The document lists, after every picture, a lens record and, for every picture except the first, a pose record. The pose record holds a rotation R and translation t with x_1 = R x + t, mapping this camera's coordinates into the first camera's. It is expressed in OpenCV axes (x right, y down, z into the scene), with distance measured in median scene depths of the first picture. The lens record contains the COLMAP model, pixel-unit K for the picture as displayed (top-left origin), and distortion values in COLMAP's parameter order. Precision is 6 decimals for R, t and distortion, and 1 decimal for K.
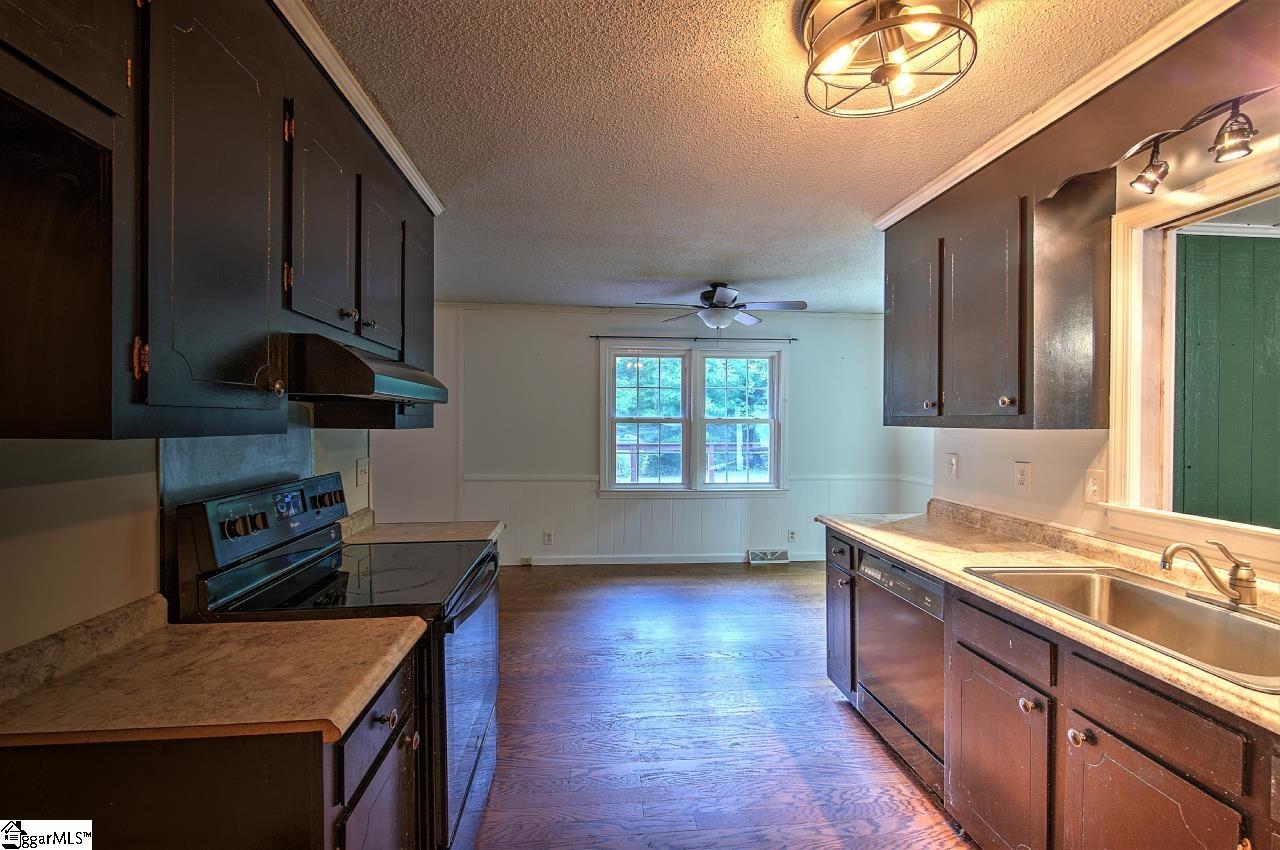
lens RADIAL K [[563.7, 0, 649.8], [0, 563.7, 419.0], [0, 0, 1]] dist [0.000526, -0.000101]
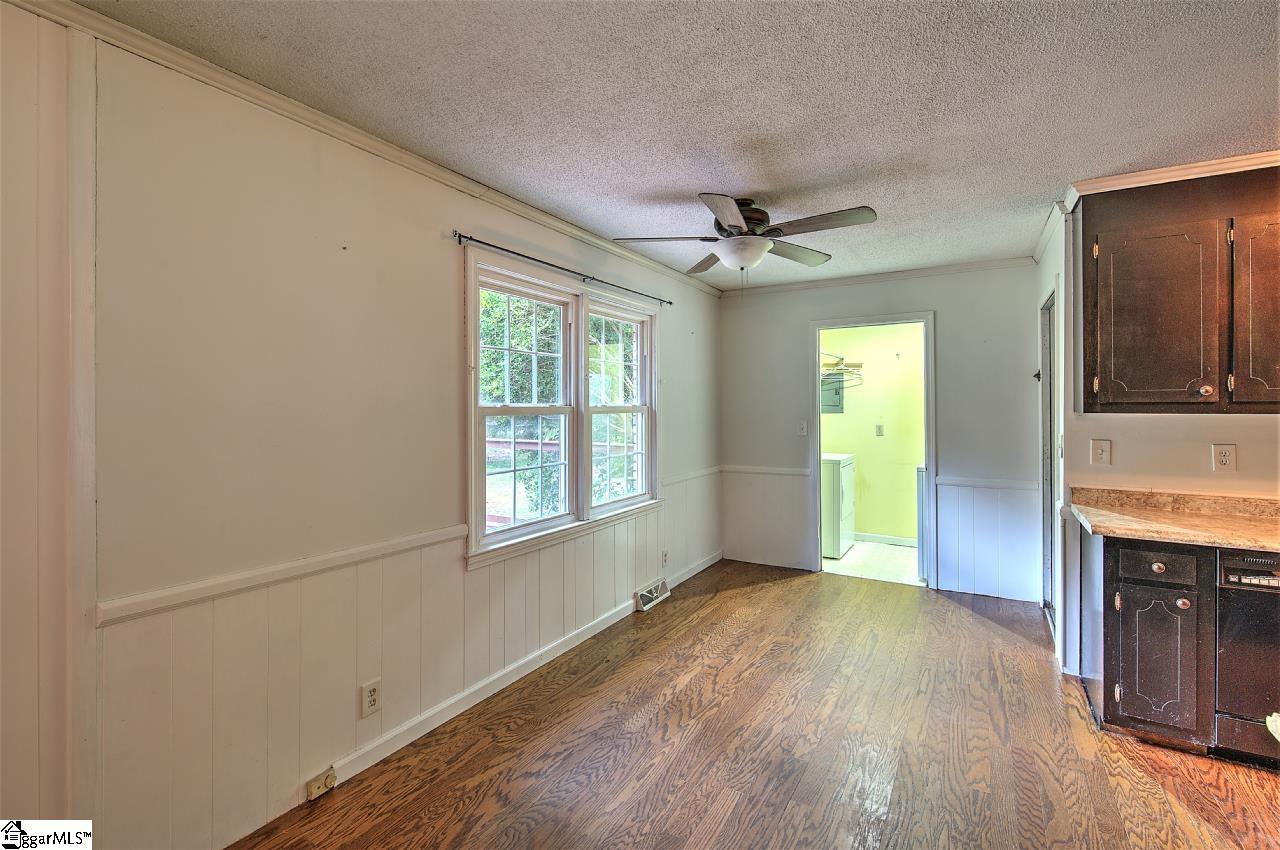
lens RADIAL K [[563.7, 0, 674.6], [0, 563.7, 404.4], [0, 0, 1]] dist [0.000526, -0.000101]
pose [[0.566710, -0.001574, 0.823916, -0.392939], [0.003968, 0.999992, -0.000819, -0.002259], [-0.823908, 0.003733, 0.566712, 0.583997]]
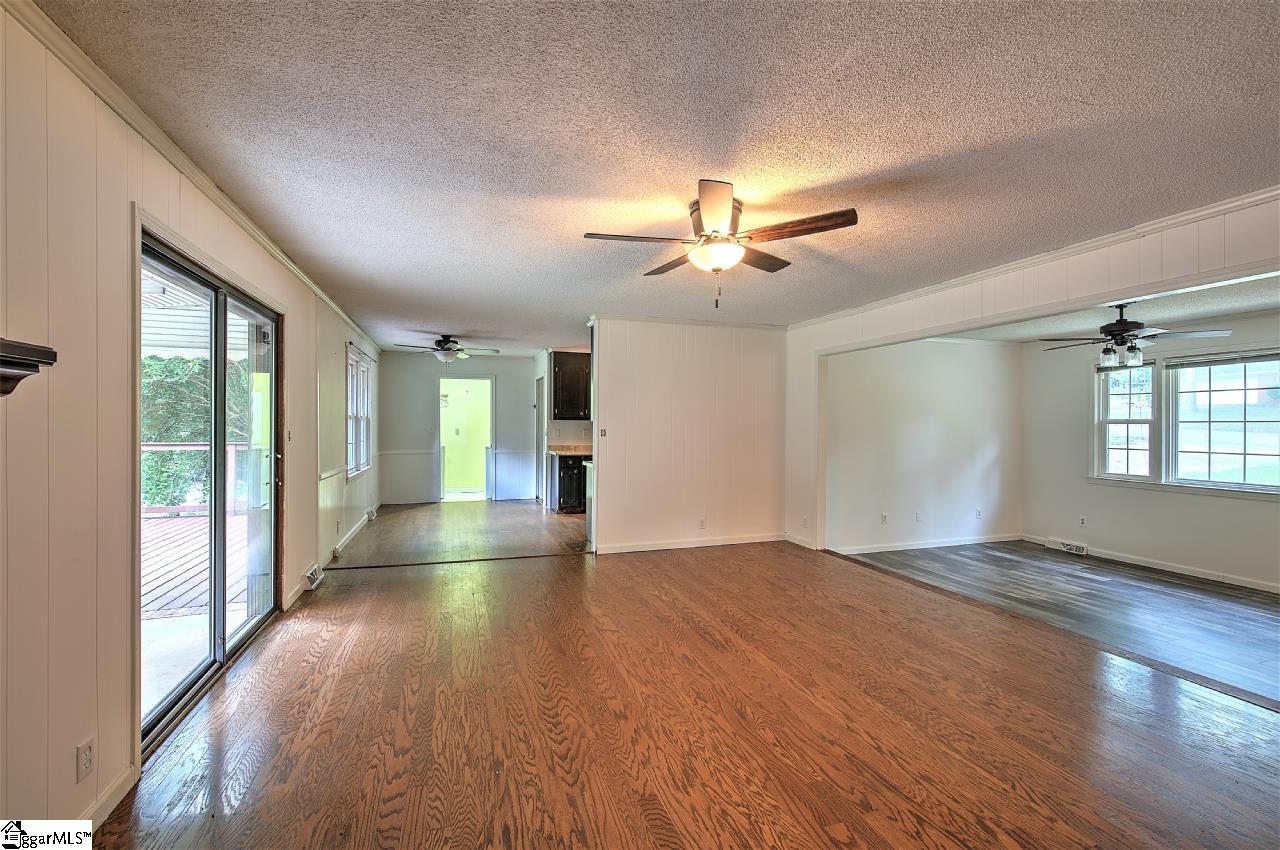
lens RADIAL K [[563.7, 0, 640.3], [0, 563.7, 423.6], [0, 0, 1]] dist [0.000526, -0.000101]
pose [[-0.225883, -0.006539, 0.974132, -1.391044], [-0.001796, 0.999979, 0.006296, 0.006583], [-0.974153, -0.000328, -0.225890, 0.689713]]
